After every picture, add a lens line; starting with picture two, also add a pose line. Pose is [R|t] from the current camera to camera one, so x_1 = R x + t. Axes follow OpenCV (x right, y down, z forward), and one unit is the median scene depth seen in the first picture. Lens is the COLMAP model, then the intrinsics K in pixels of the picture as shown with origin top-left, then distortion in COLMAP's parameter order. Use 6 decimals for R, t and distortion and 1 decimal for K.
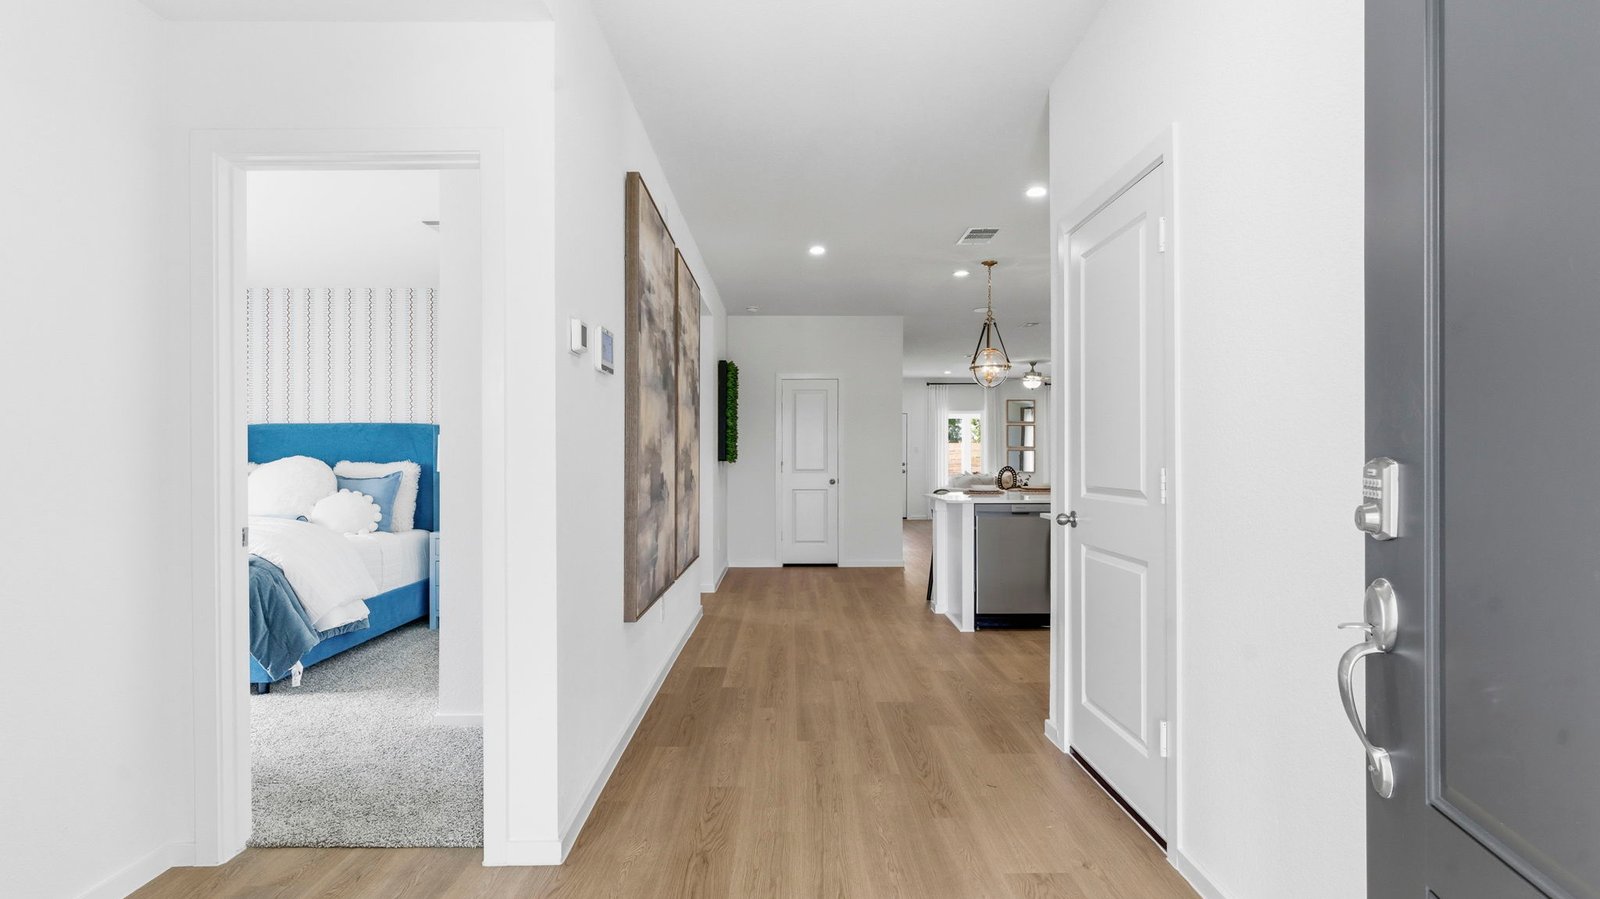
lens RADIAL K [[776.0, 0, 800.0], [0, 776.0, 449.5], [0, 0, 1]] dist [-0.000885, 0.000032]
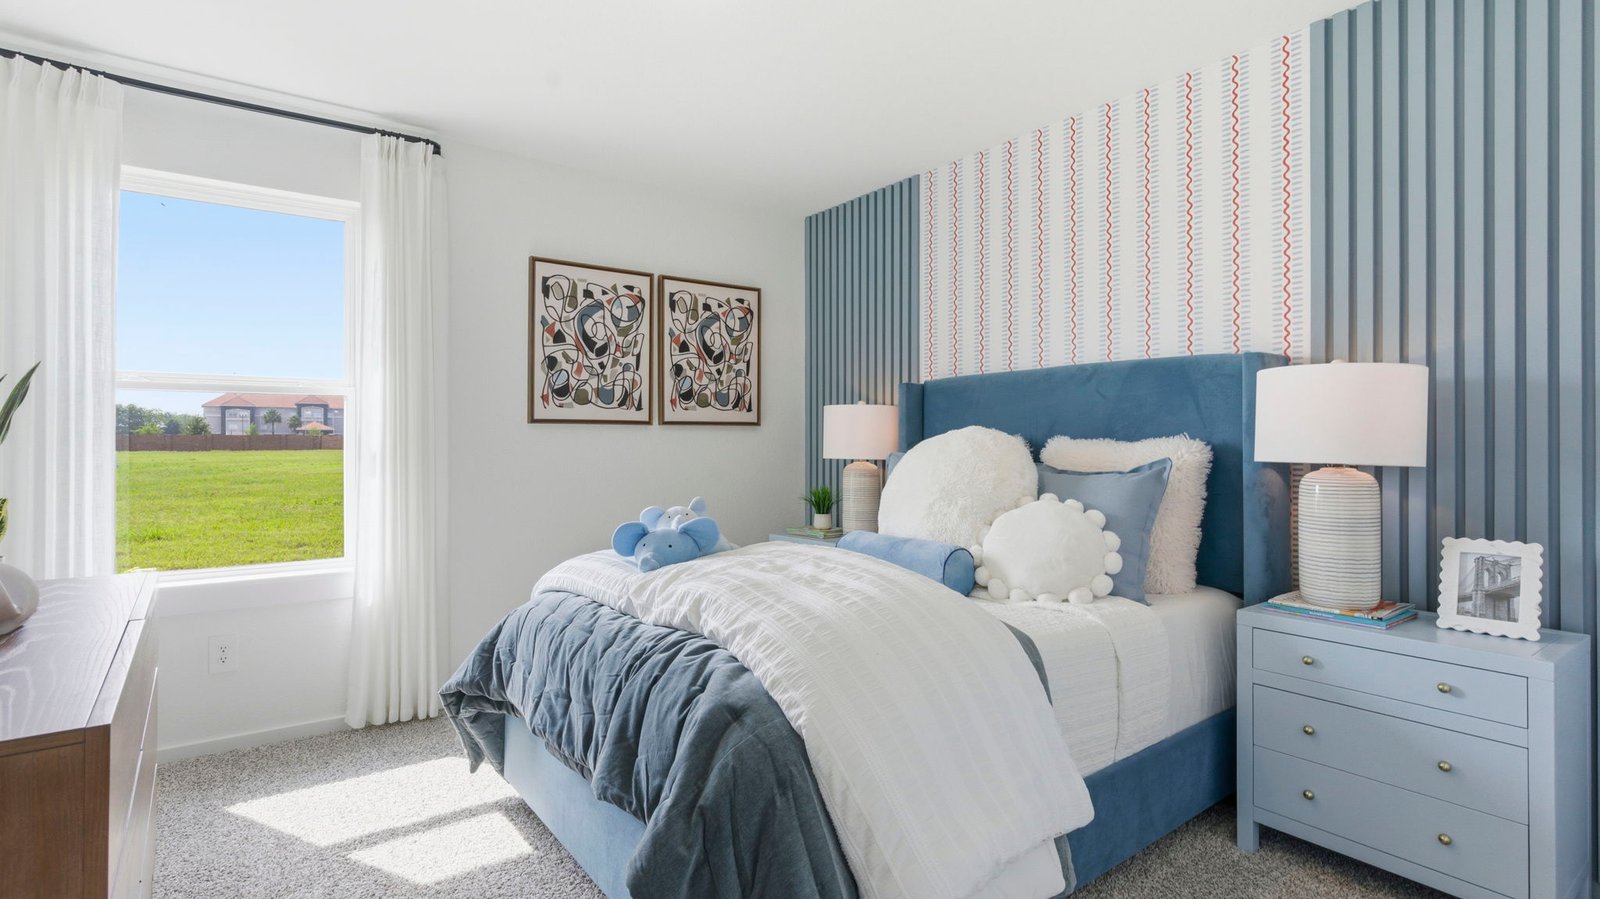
lens RADIAL K [[776.0, 0, 800.0], [0, 776.0, 449.5], [0, 0, 1]] dist [-0.000885, 0.000032]
pose [[0.596676, 0.005333, -0.802464, -0.288132], [0.006860, 0.999907, 0.011746, 0.016770], [0.802453, -0.012514, 0.596584, 0.575390]]
